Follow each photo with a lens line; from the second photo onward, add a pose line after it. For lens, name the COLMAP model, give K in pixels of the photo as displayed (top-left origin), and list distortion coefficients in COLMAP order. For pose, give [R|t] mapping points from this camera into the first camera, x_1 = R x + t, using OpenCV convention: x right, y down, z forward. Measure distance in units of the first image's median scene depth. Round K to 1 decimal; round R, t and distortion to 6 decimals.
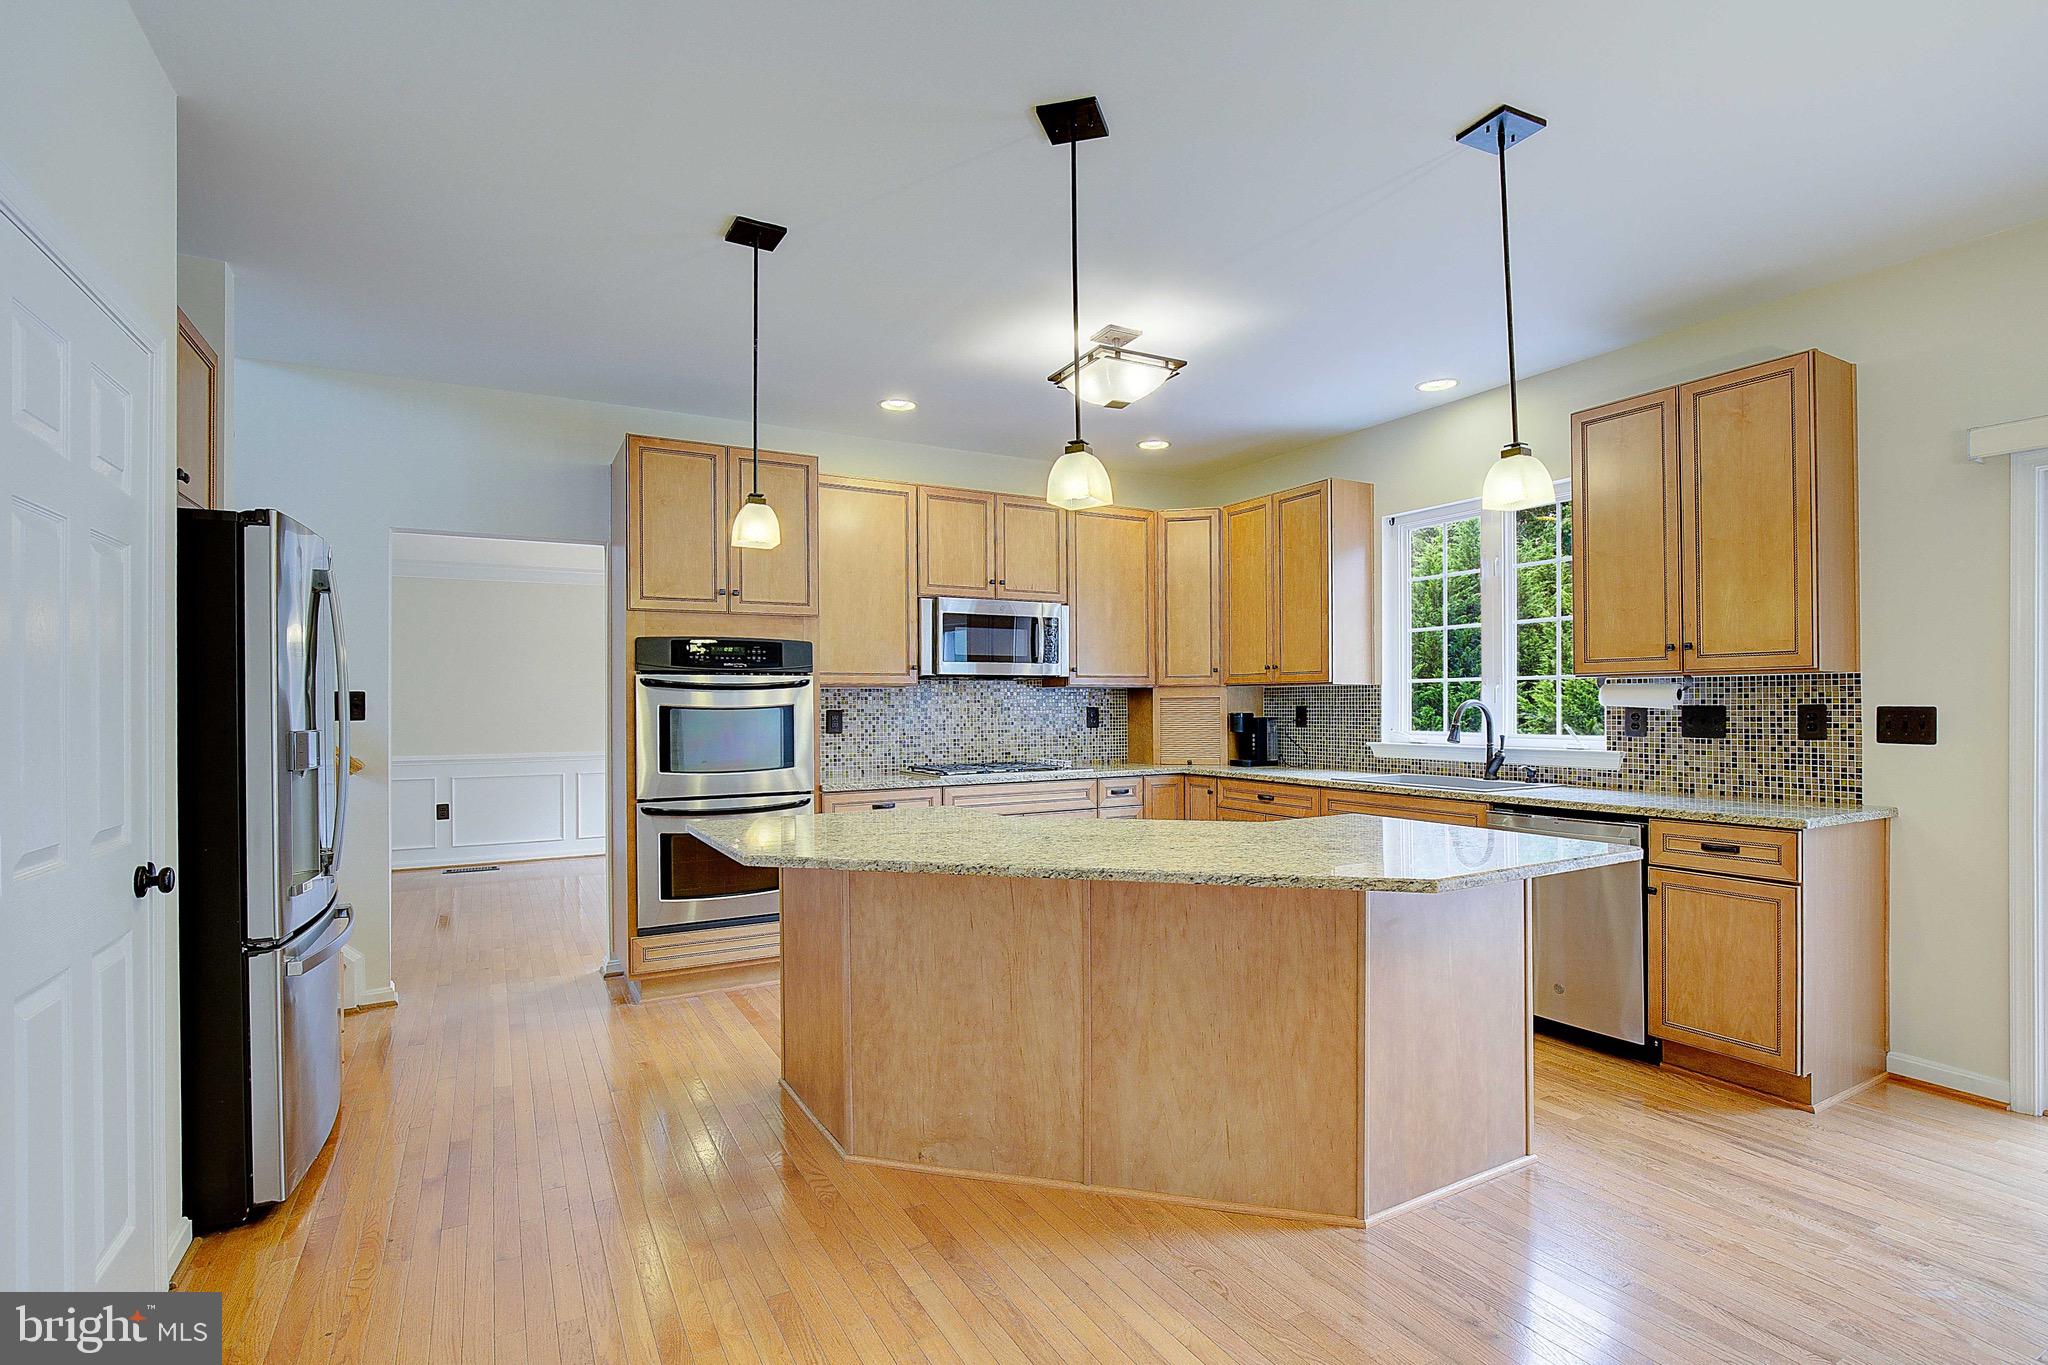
lens RADIAL K [[985.5, 0, 1048.3], [0, 985.5, 696.4], [0, 0, 1]] dist [-0.021091, 0.004433]
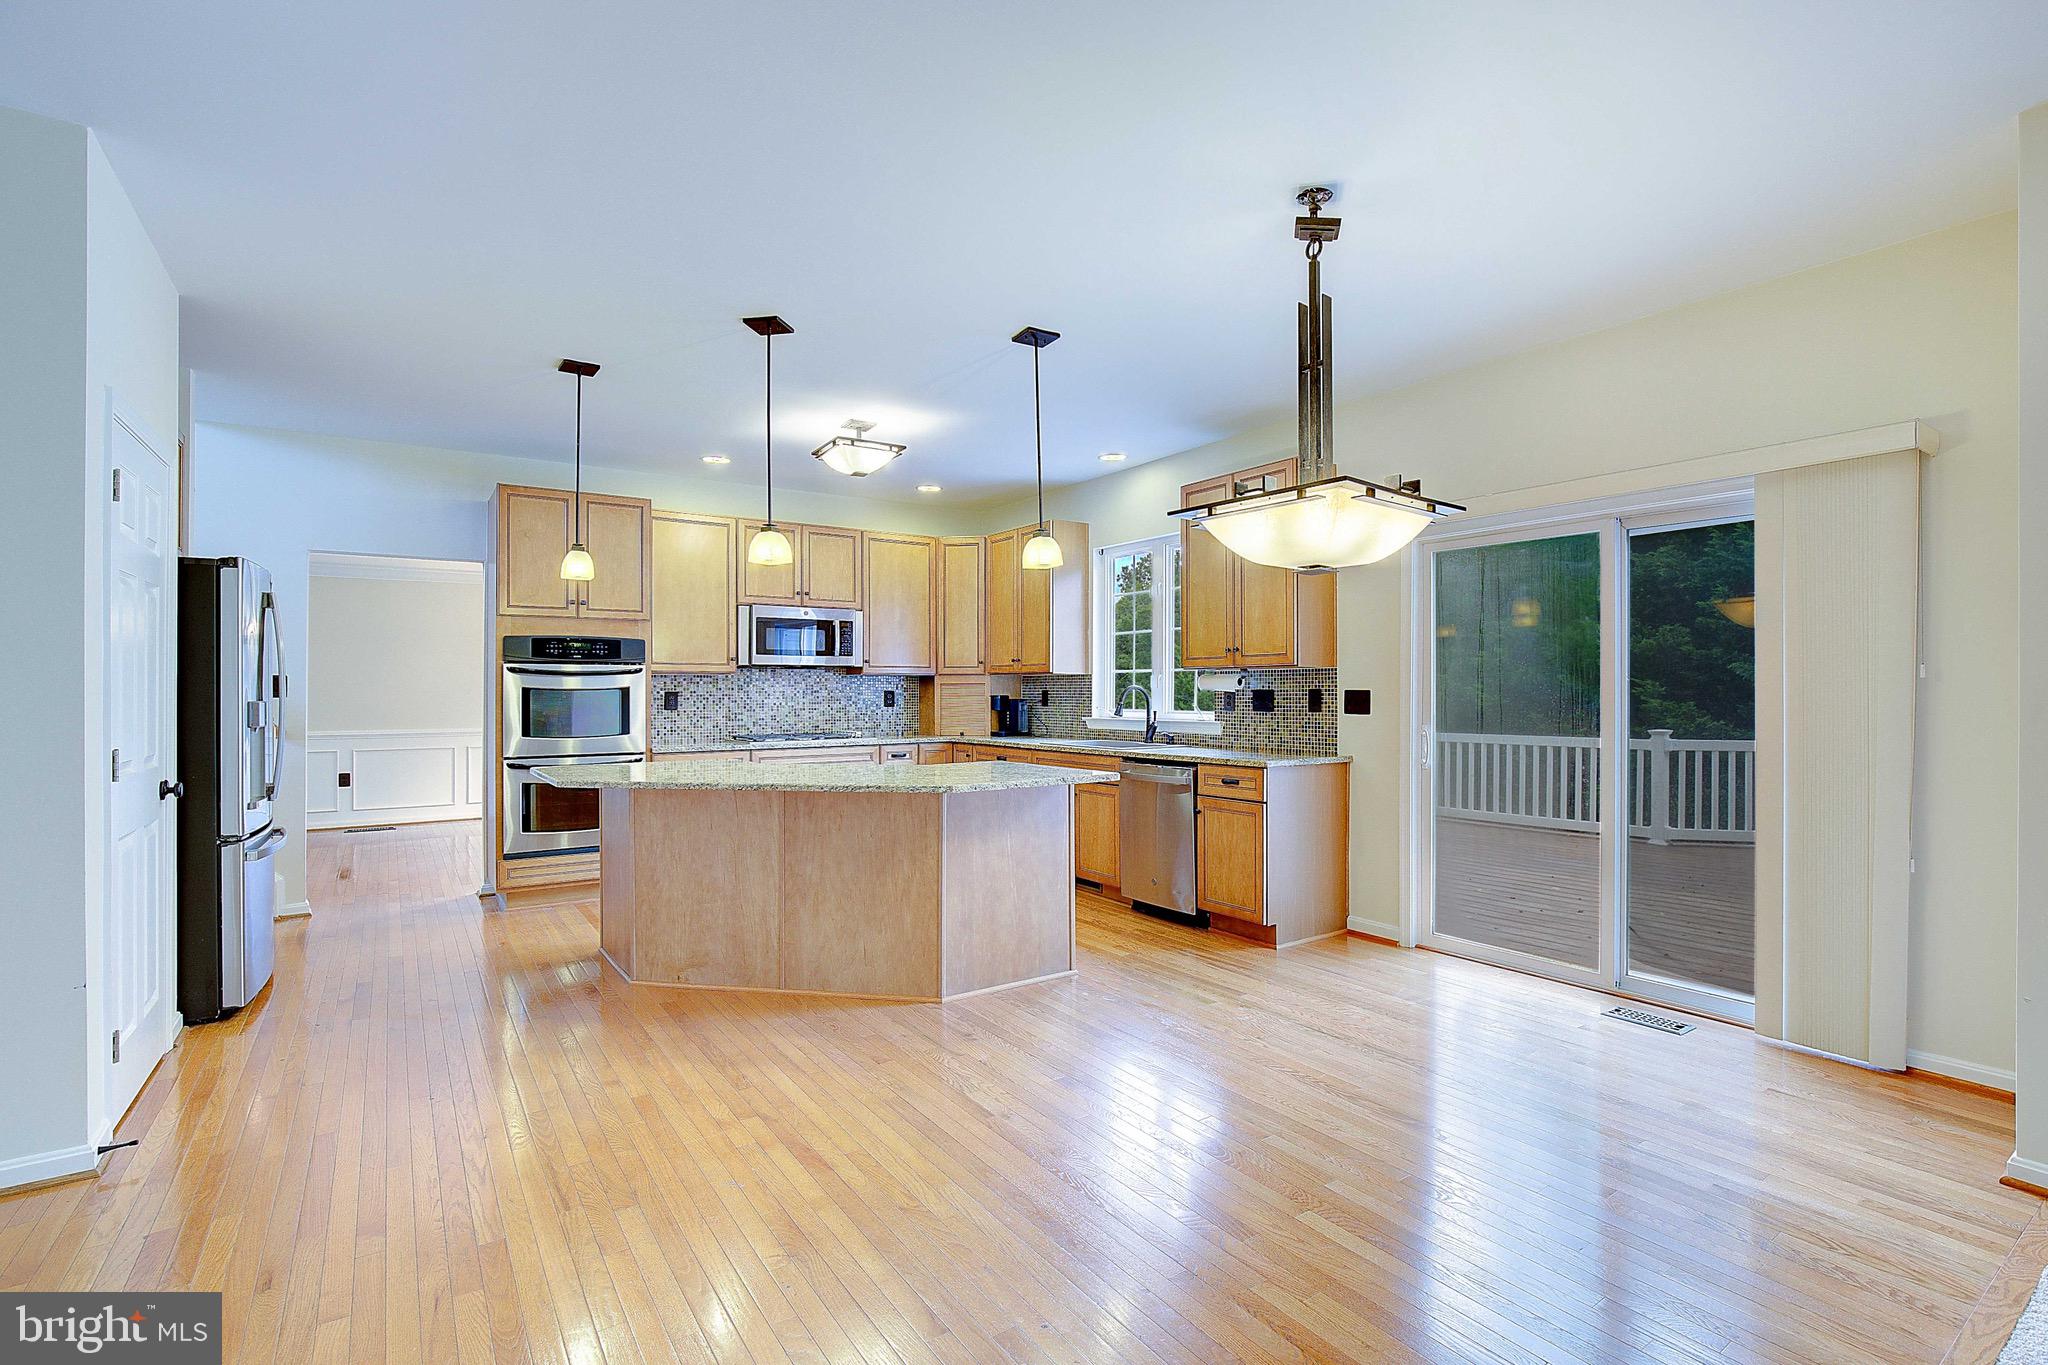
lens RADIAL K [[985.5, 0, 1068.9], [0, 985.5, 679.8], [0, 0, 1]] dist [-0.021091, 0.004433]
pose [[0.995872, 0.004478, 0.090663, 0.223209], [-0.004050, 0.999980, -0.004907, 0.002909], [-0.090683, 0.004520, 0.995870, -0.391902]]
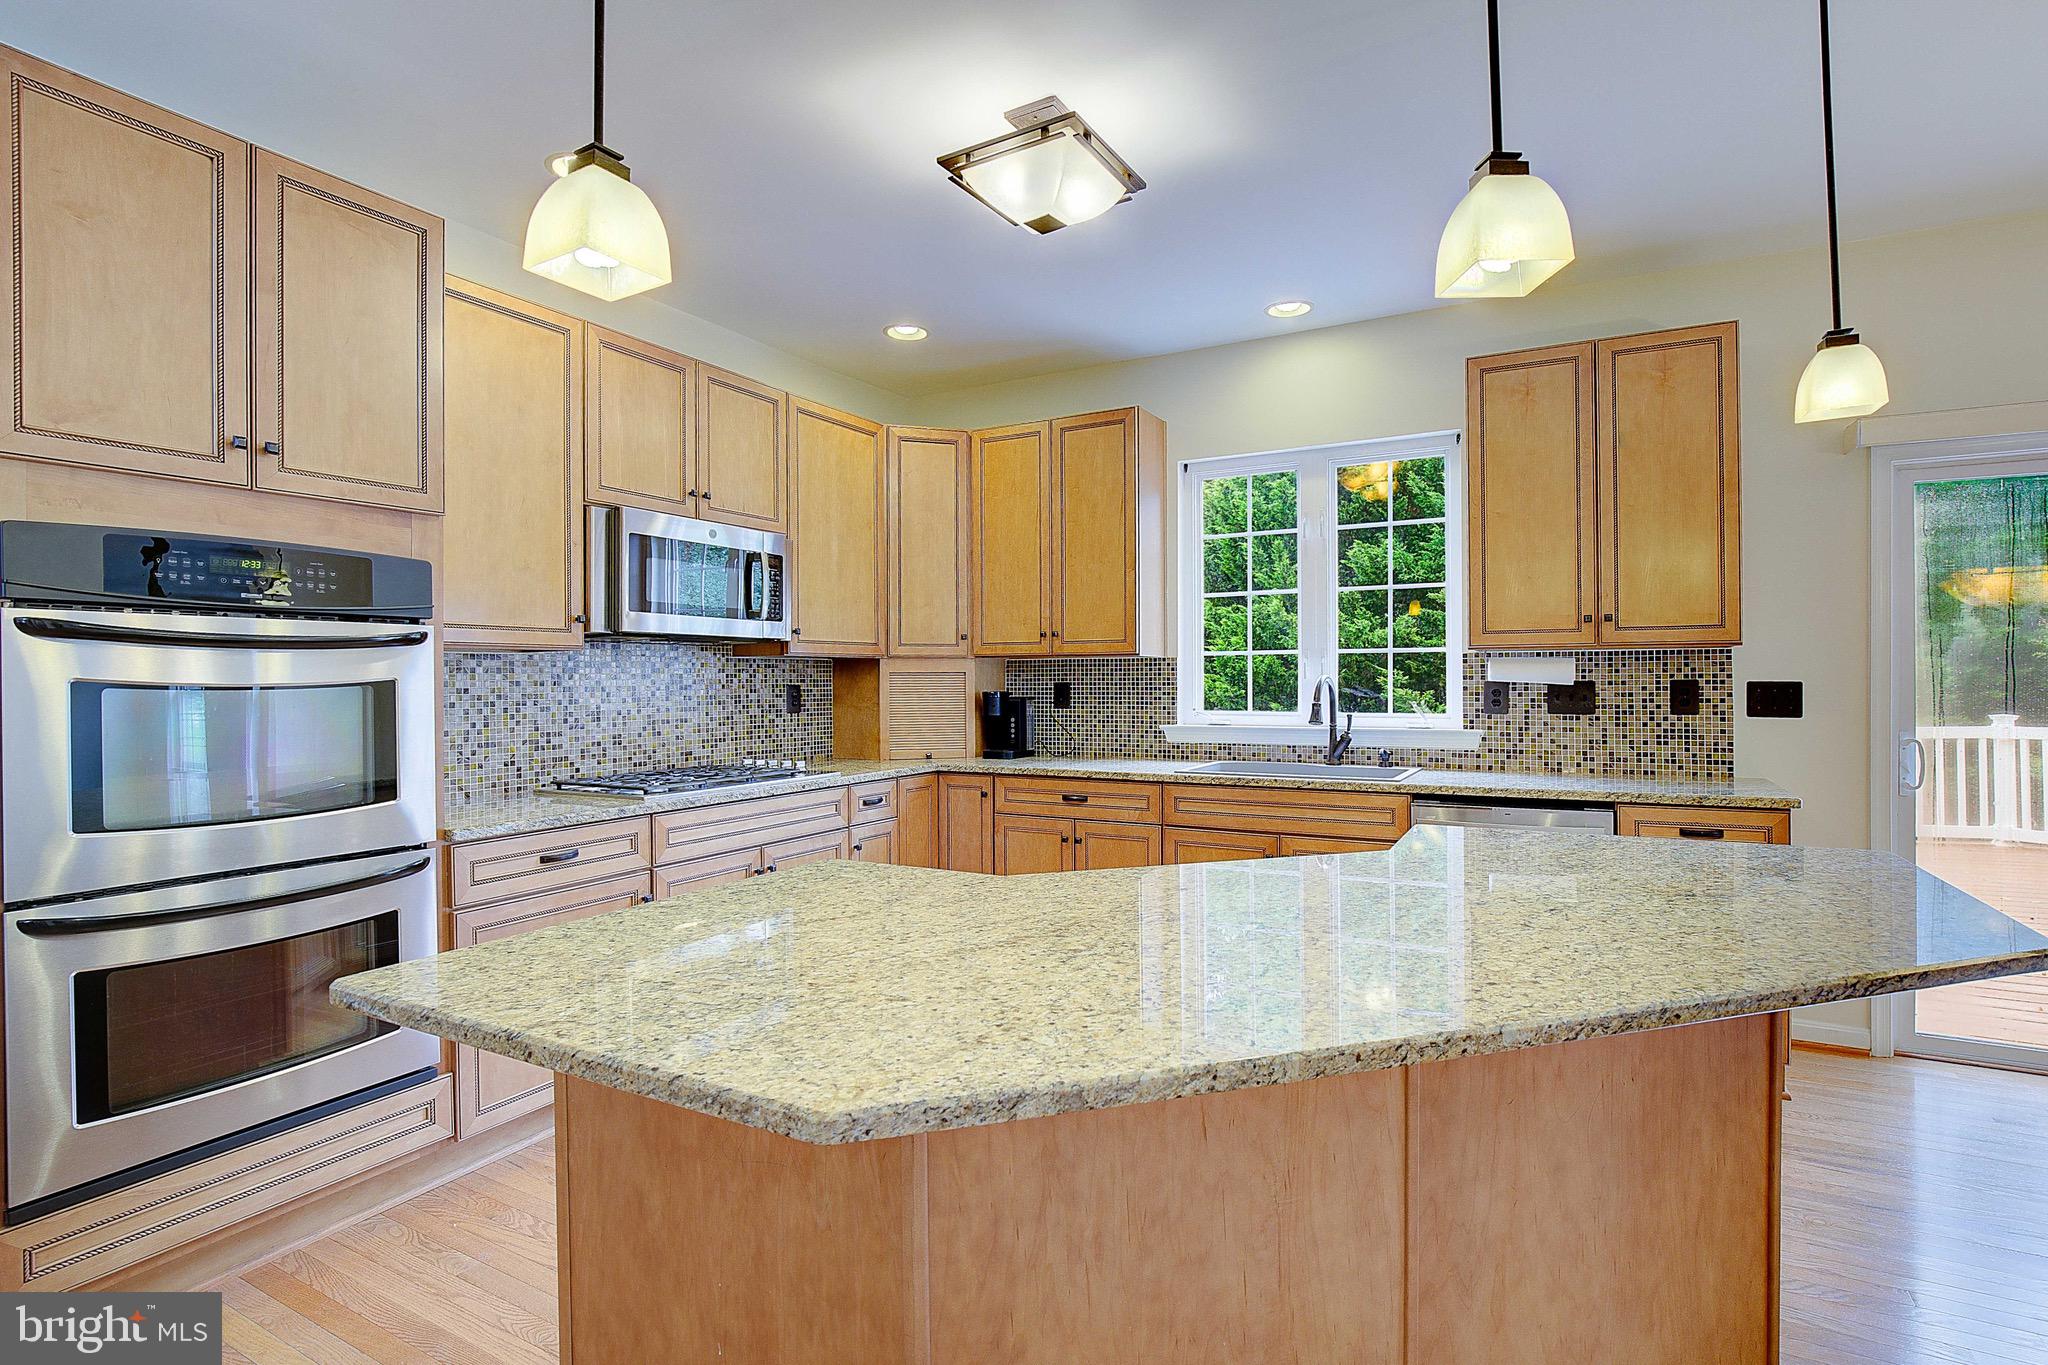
lens RADIAL K [[985.5, 0, 1041.1], [0, 985.5, 675.3], [0, 0, 1]] dist [-0.021091, 0.004433]
pose [[0.849246, 0.002986, 0.527990, -0.256091], [-0.003098, 0.999995, -0.000673, 0.005450], [-0.527989, -0.001064, 0.849251, 0.405225]]
